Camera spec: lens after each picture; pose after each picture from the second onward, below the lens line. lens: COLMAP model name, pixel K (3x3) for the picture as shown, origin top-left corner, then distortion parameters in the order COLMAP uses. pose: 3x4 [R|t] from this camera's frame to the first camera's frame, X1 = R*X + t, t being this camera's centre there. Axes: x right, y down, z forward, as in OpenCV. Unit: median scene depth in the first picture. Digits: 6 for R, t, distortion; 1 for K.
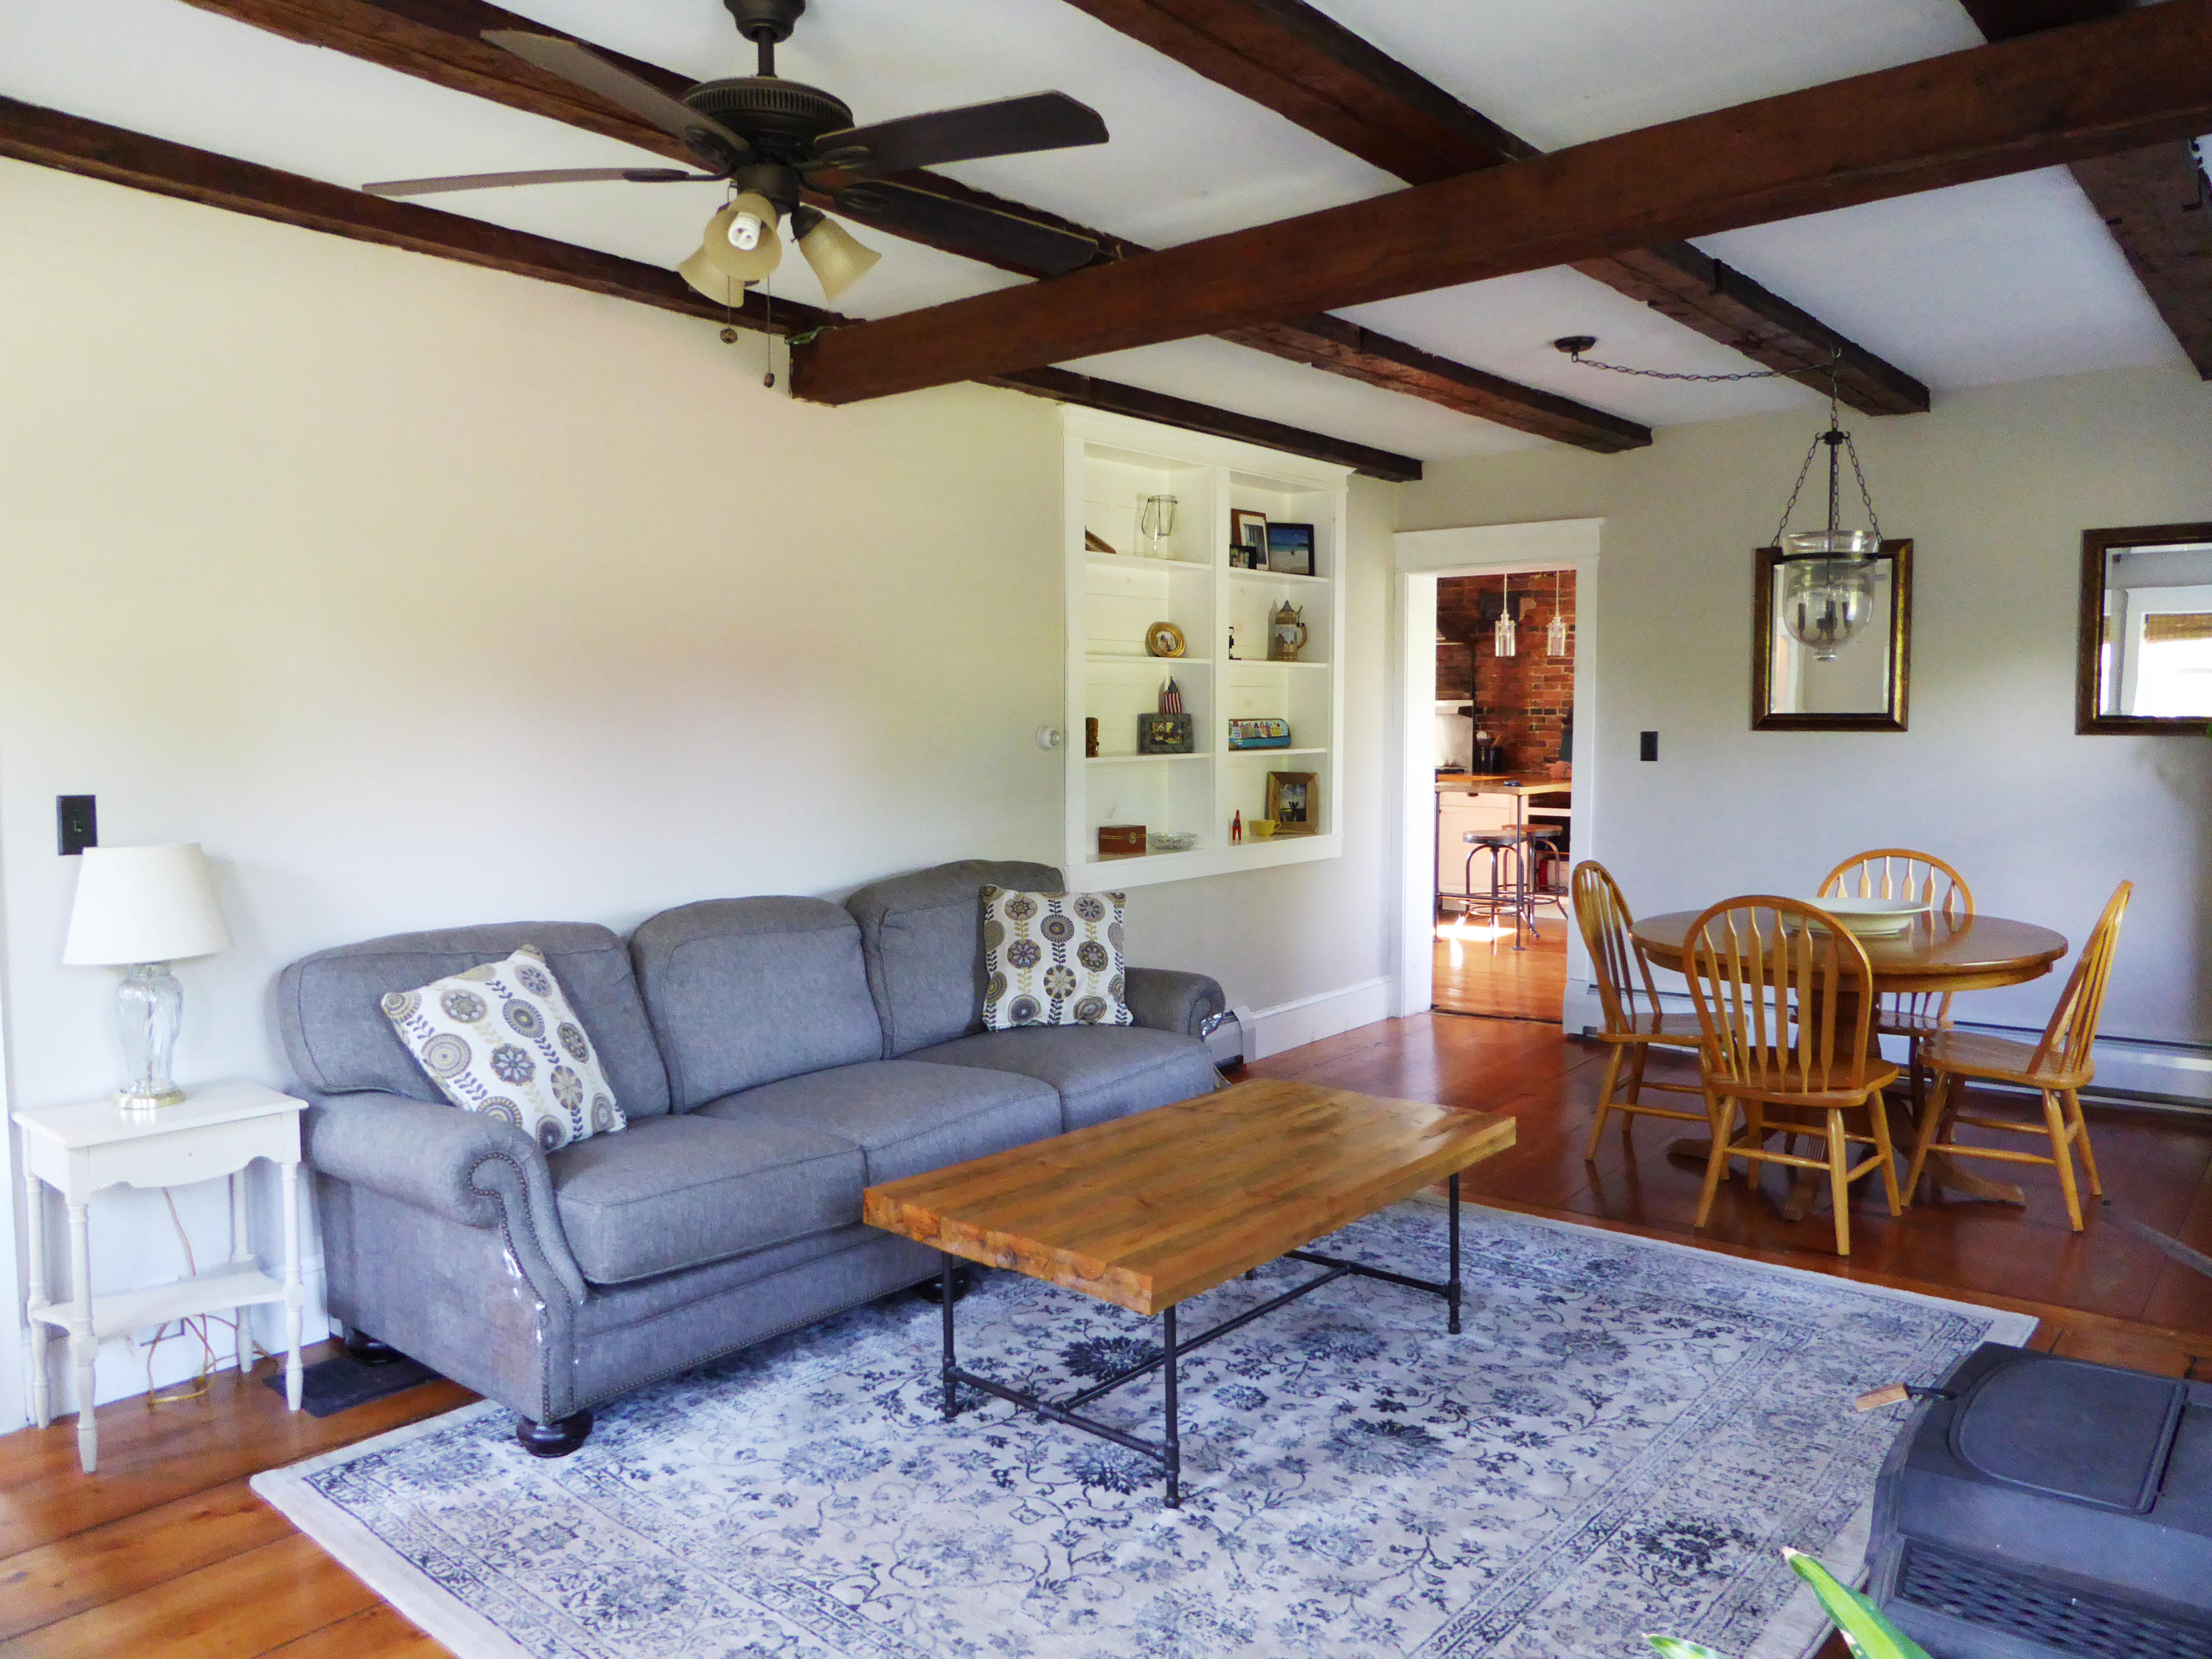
lens RADIAL K [[1555.2, 0, 1106.0], [0, 1555.2, 829.5], [0, 0, 1]] dist [-0.039737, 0.004545]
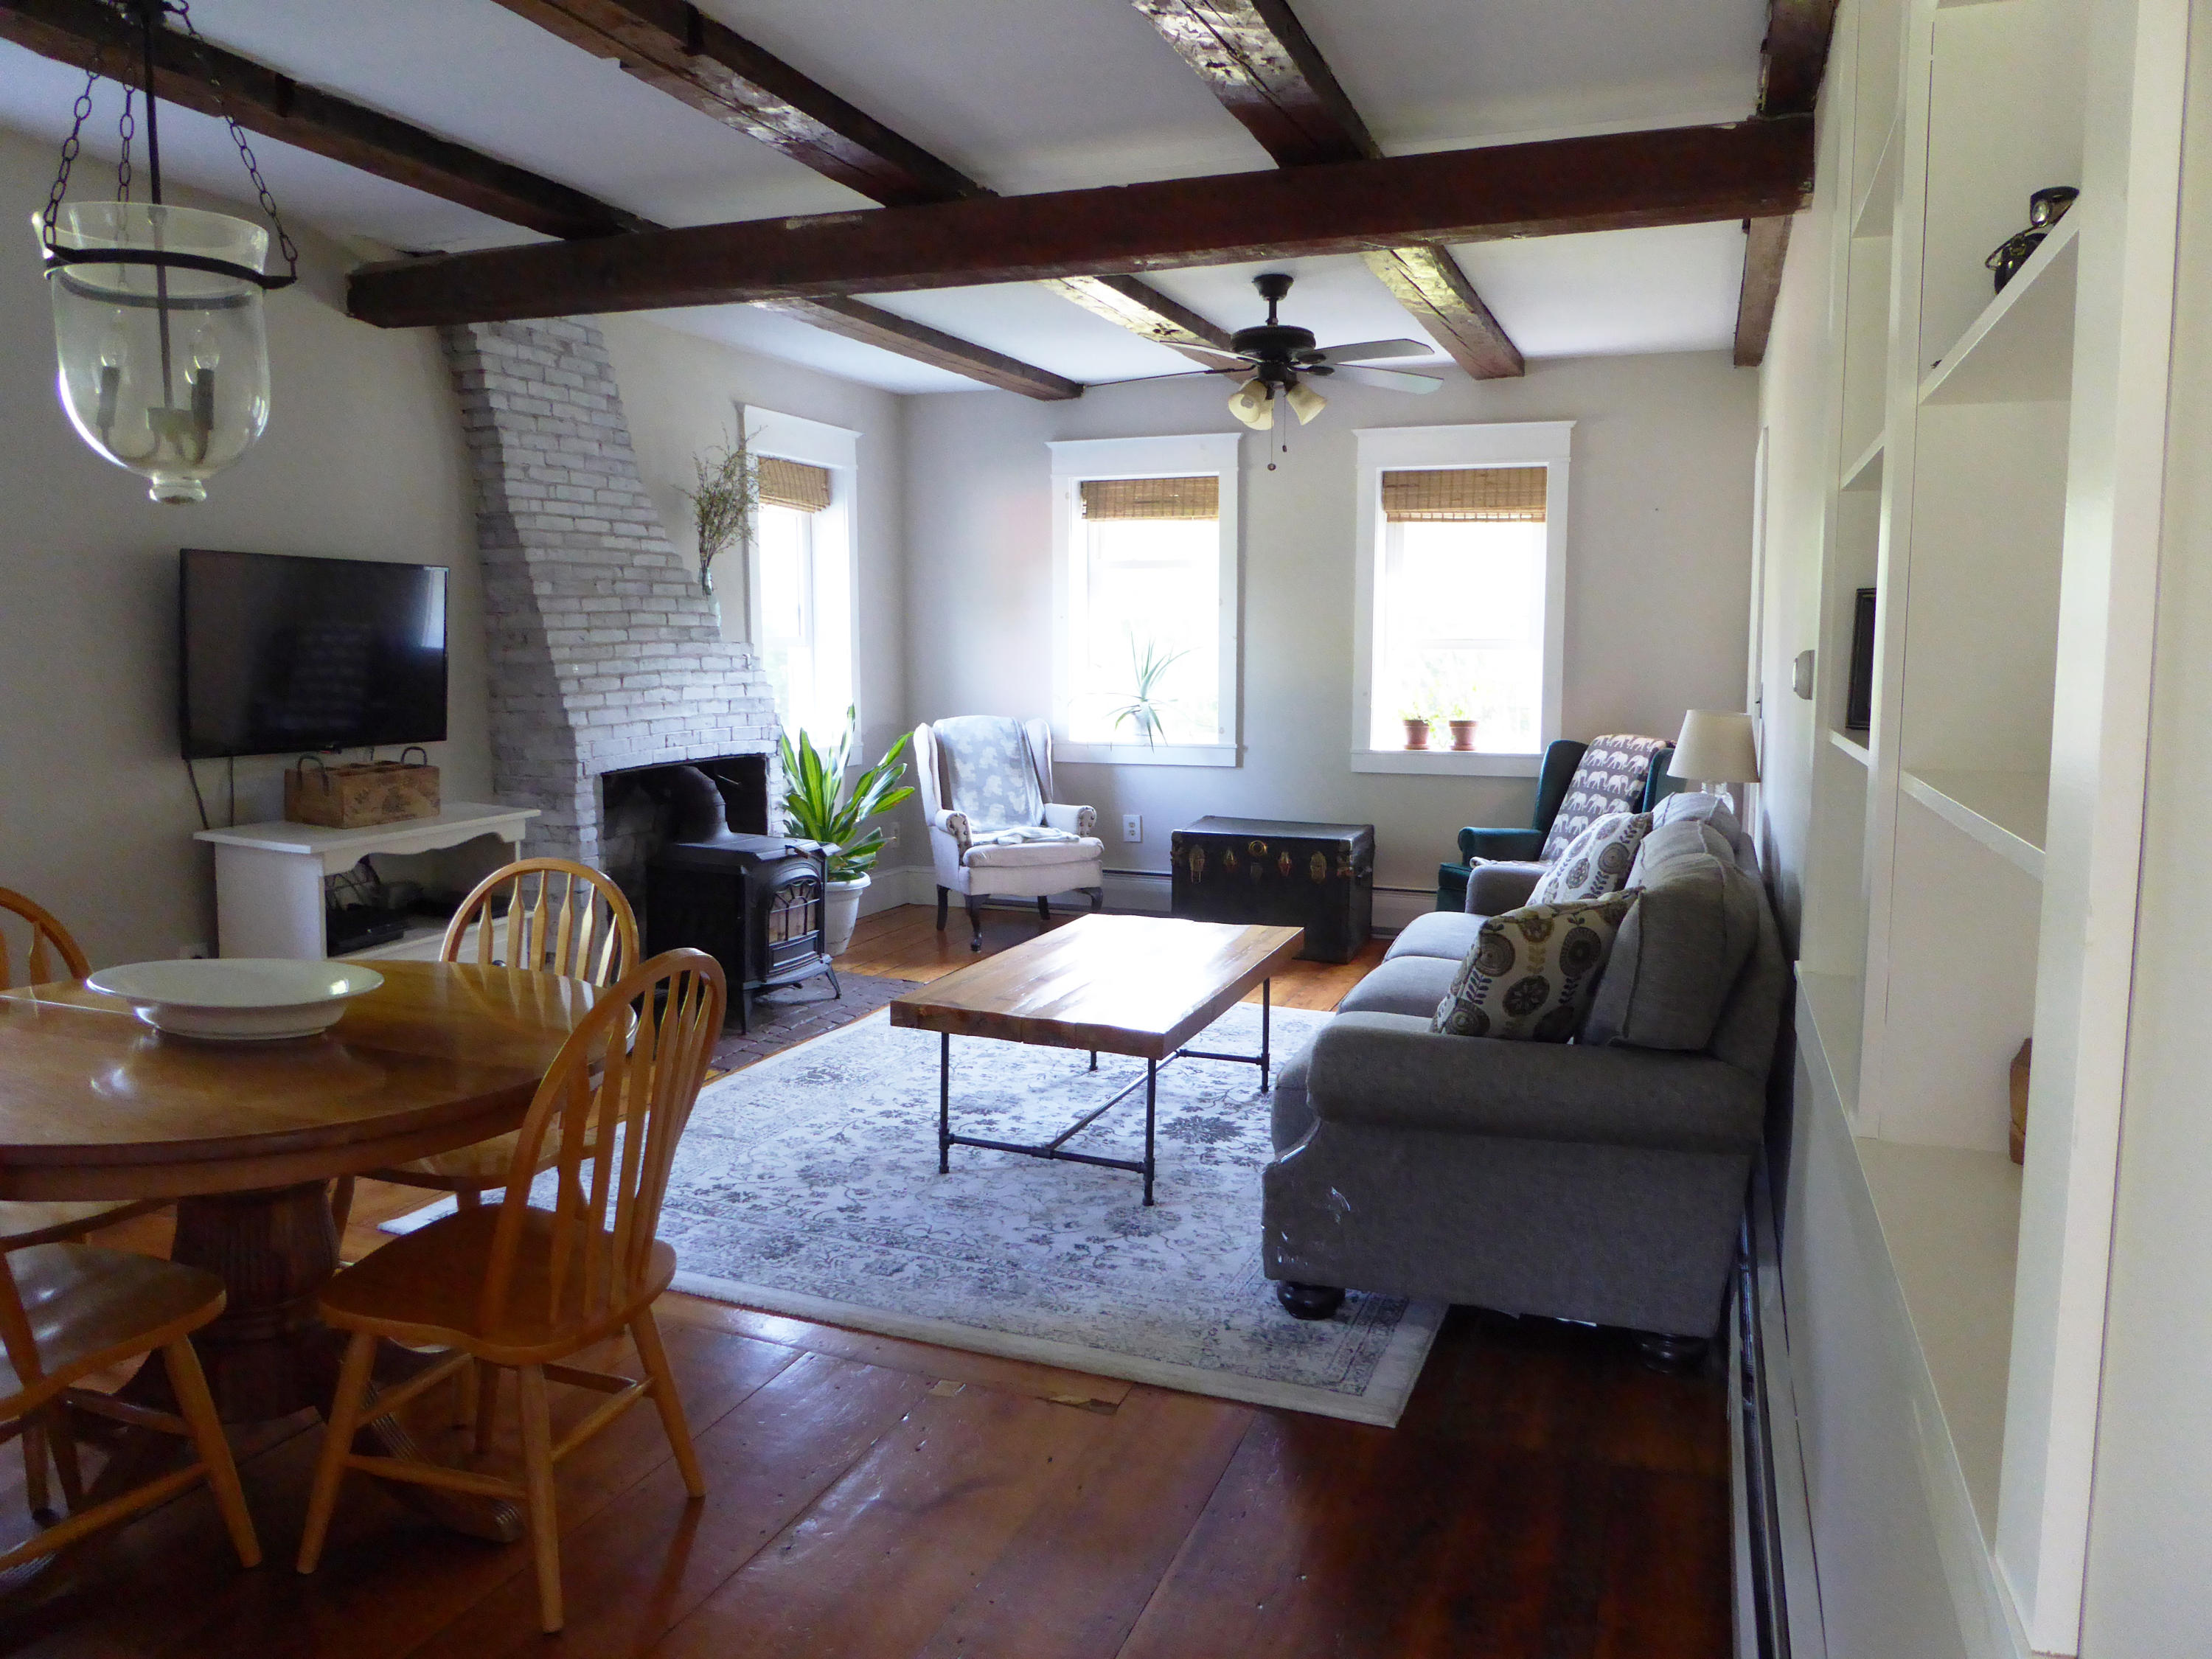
lens RADIAL K [[1555.2, 0, 1106.0], [0, 1555.2, 829.5], [0, 0, 1]] dist [-0.039737, 0.004545]
pose [[-0.944990, 0.039412, -0.324716, 0.538105], [-0.024940, 0.981143, 0.191665, -0.165794], [0.326147, 0.189220, -0.926188, 2.329332]]
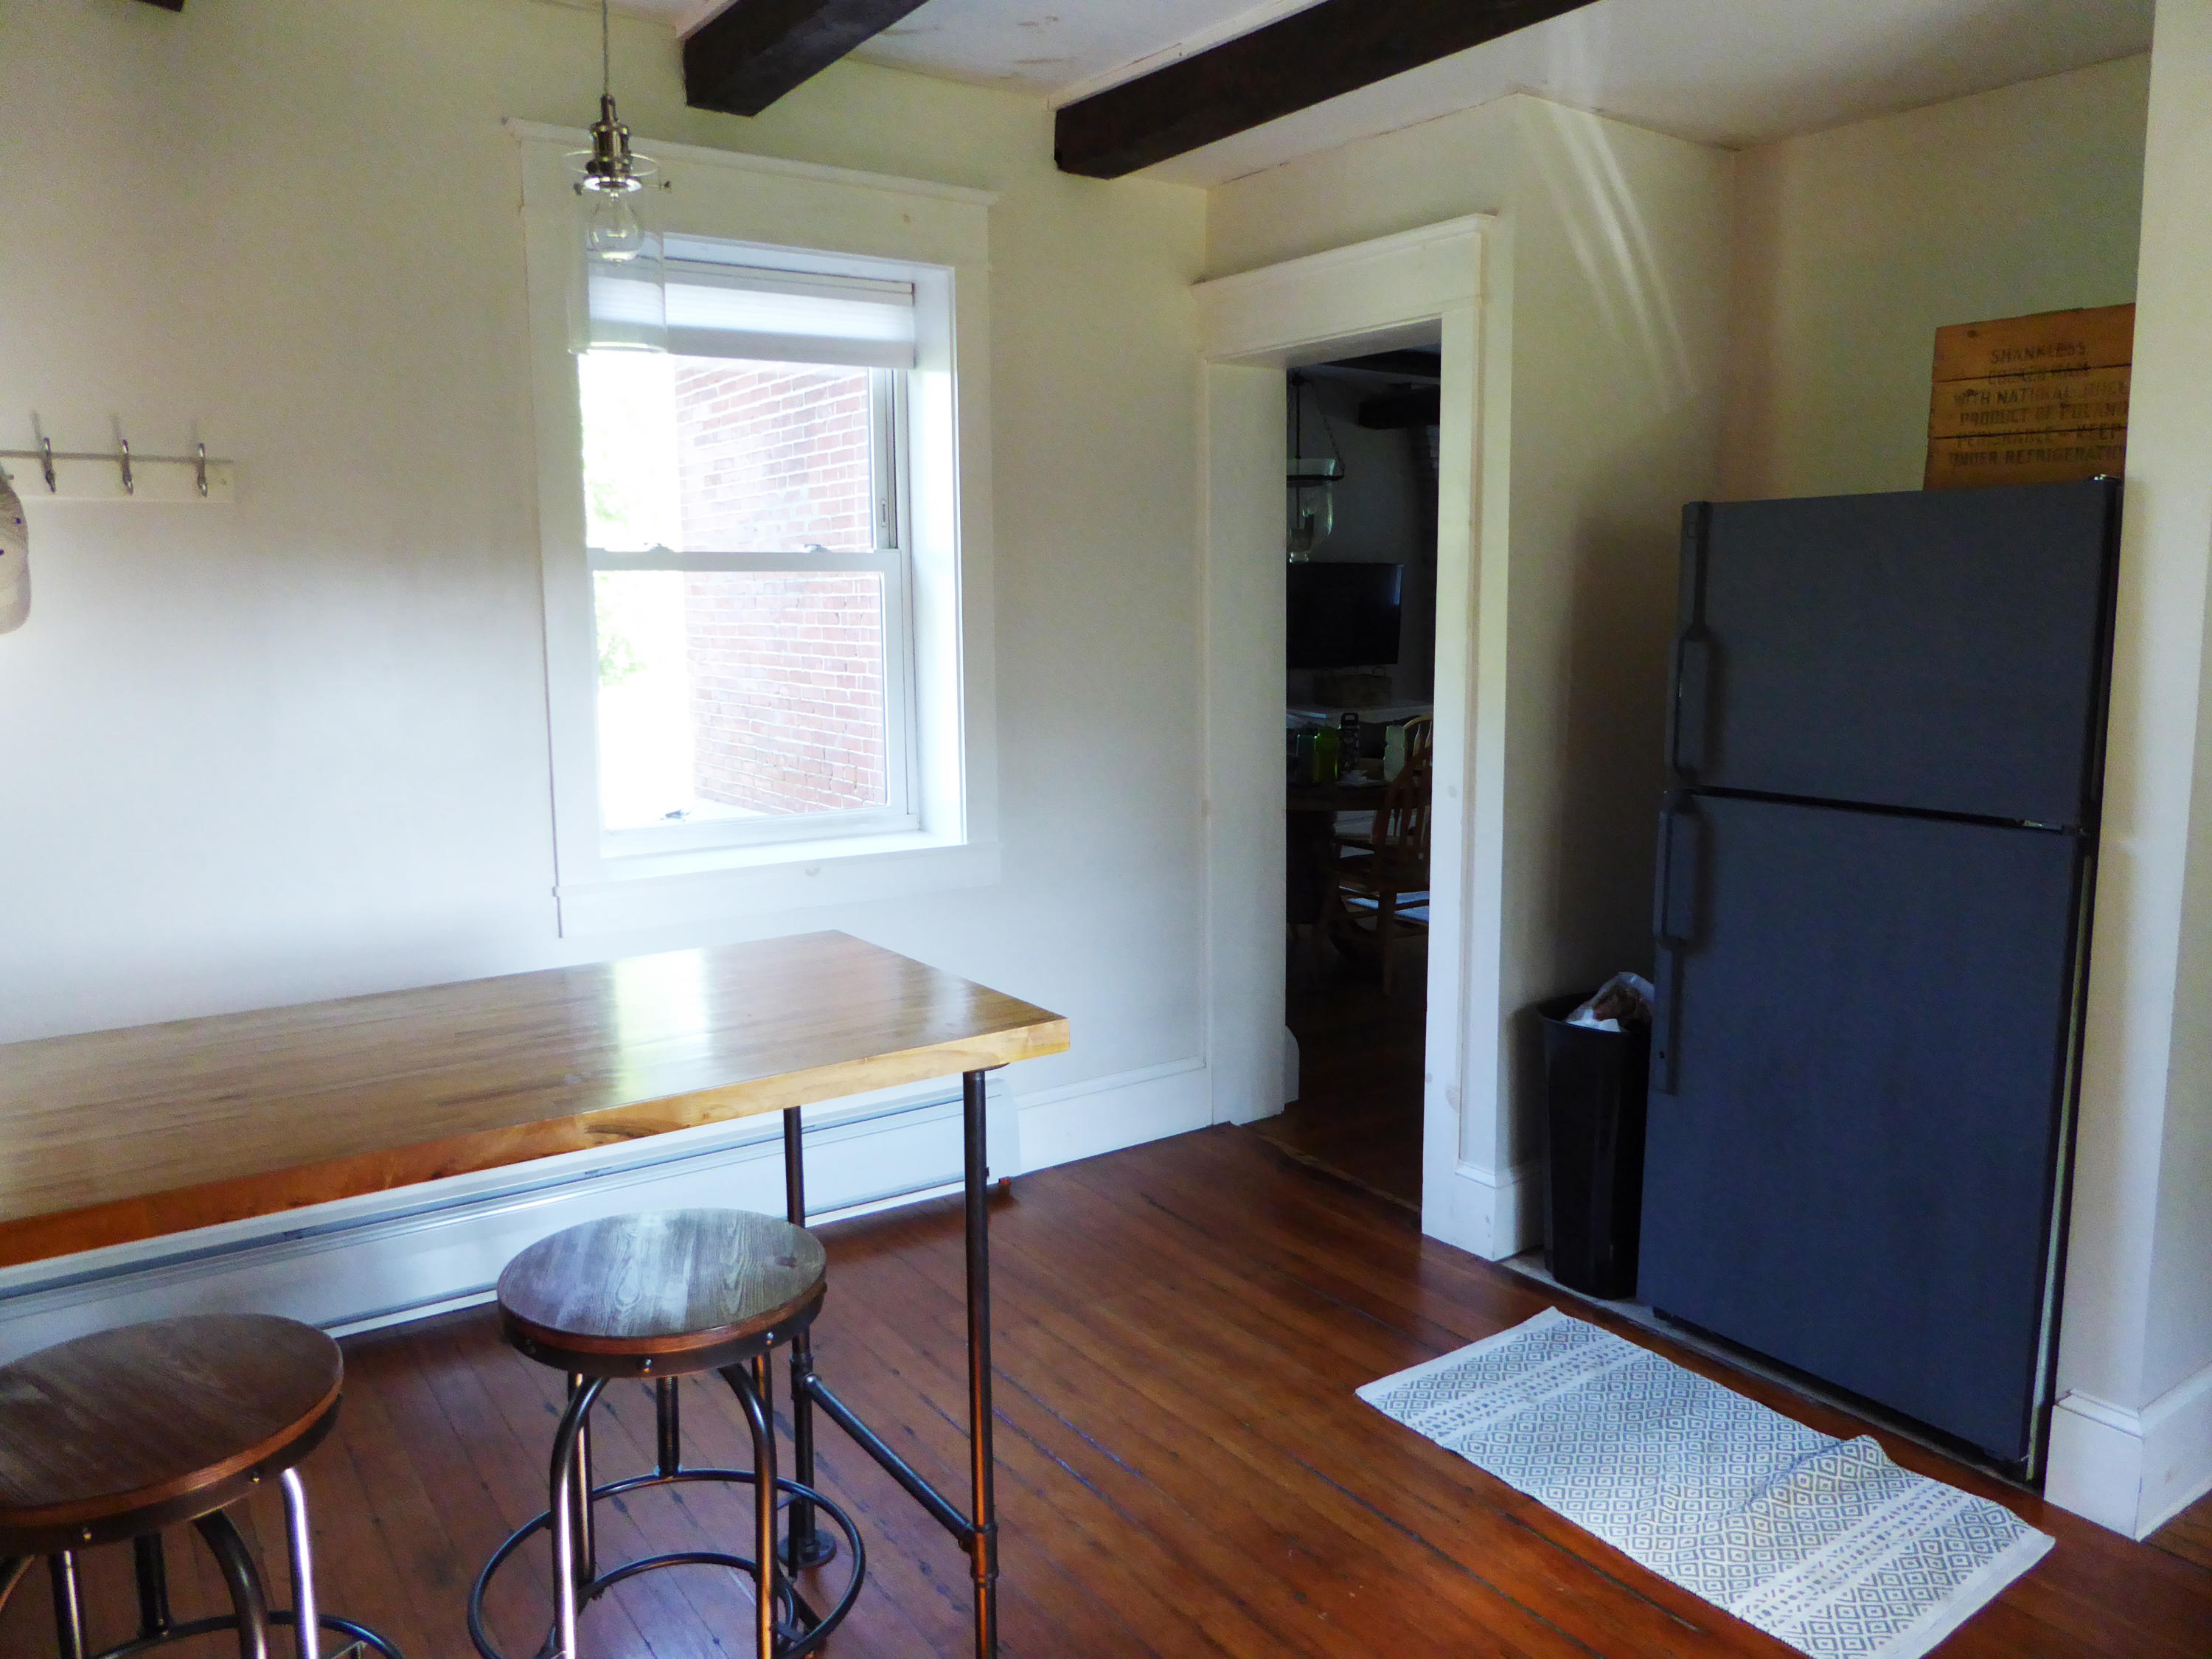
lens RADIAL K [[1555.2, 0, 1106.0], [0, 1555.2, 829.5], [0, 0, 1]] dist [-0.039737, 0.004545]
pose [[-0.965312, -0.026658, 0.259736, 0.436062], [0.033653, 0.973774, 0.225014, -0.286445], [-0.258922, 0.225950, -0.939098, 3.410499]]
